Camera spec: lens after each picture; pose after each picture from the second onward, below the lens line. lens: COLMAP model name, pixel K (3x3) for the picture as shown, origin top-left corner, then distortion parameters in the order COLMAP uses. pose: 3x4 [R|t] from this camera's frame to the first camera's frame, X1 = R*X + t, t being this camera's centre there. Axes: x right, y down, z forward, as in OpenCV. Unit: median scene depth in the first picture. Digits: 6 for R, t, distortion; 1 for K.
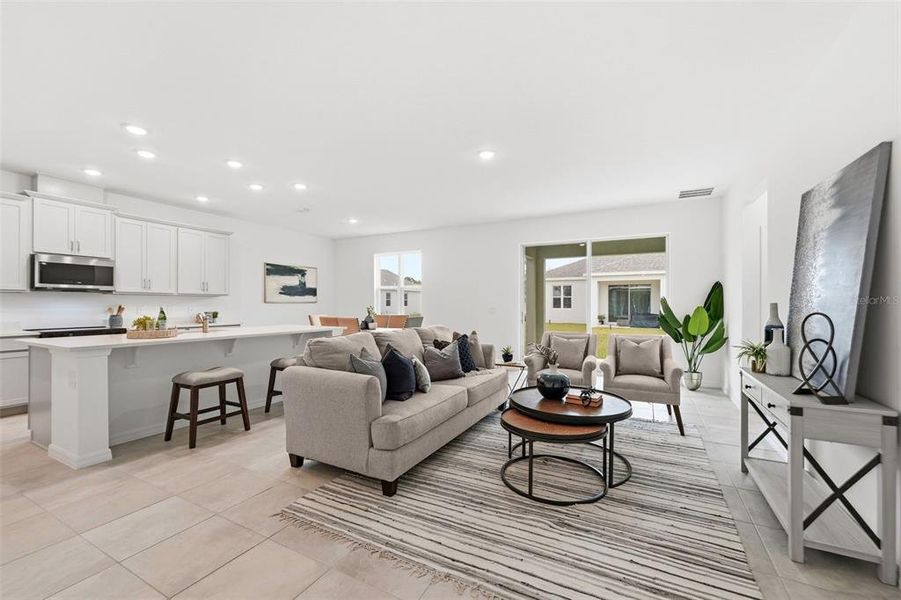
lens RADIAL K [[369.5, 0, 449.9], [0, 369.5, 304.8], [0, 0, 1]] dist [-0.000663, 0.000955]
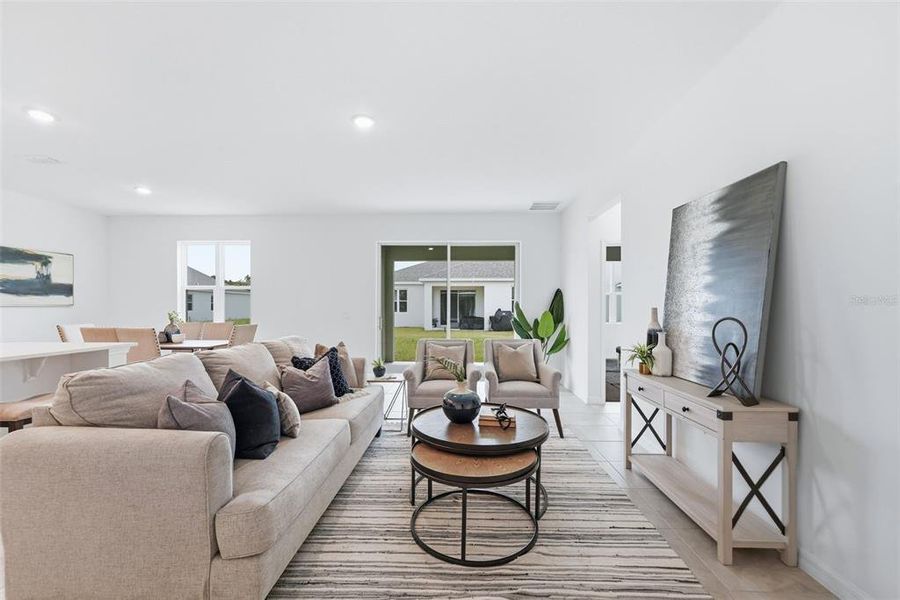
lens RADIAL K [[369.0, 0, 450.5], [0, 369.0, 308.7], [0, 0, 1]] dist [-0.000663, 0.000955]
pose [[0.897379, -0.000195, 0.441262, -0.076986], [0.000038, 1.000000, 0.000365, -0.002279], [-0.441262, -0.000311, 0.897378, 0.178422]]
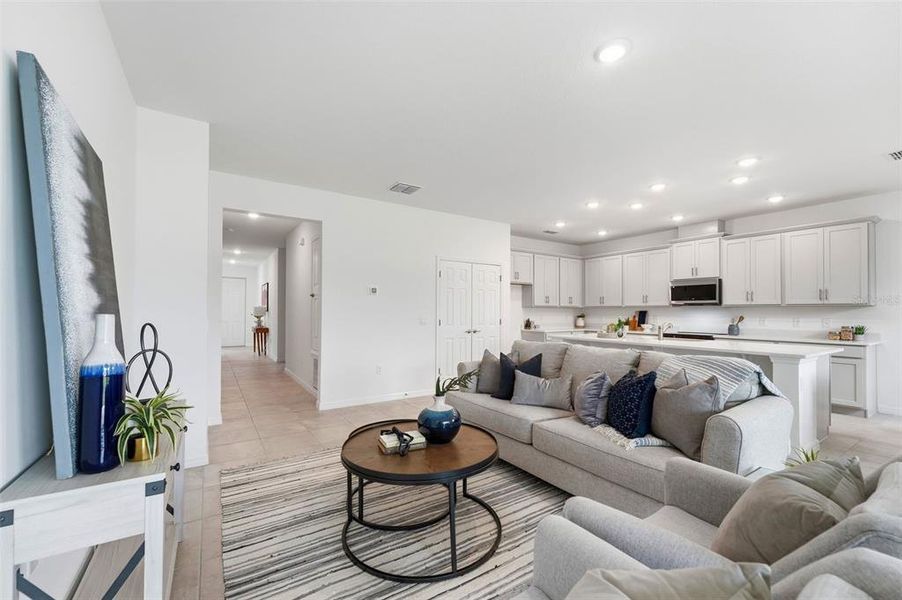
lens RADIAL K [[369.9, 0, 449.7], [0, 369.9, 306.6], [0, 0, 1]] dist [-0.000663, 0.000955]
pose [[-0.483071, -0.016063, -0.875434, 0.642759], [-0.007723, 0.999871, -0.014084, -0.006926], [0.875547, -0.000043, -0.483133, 0.951419]]
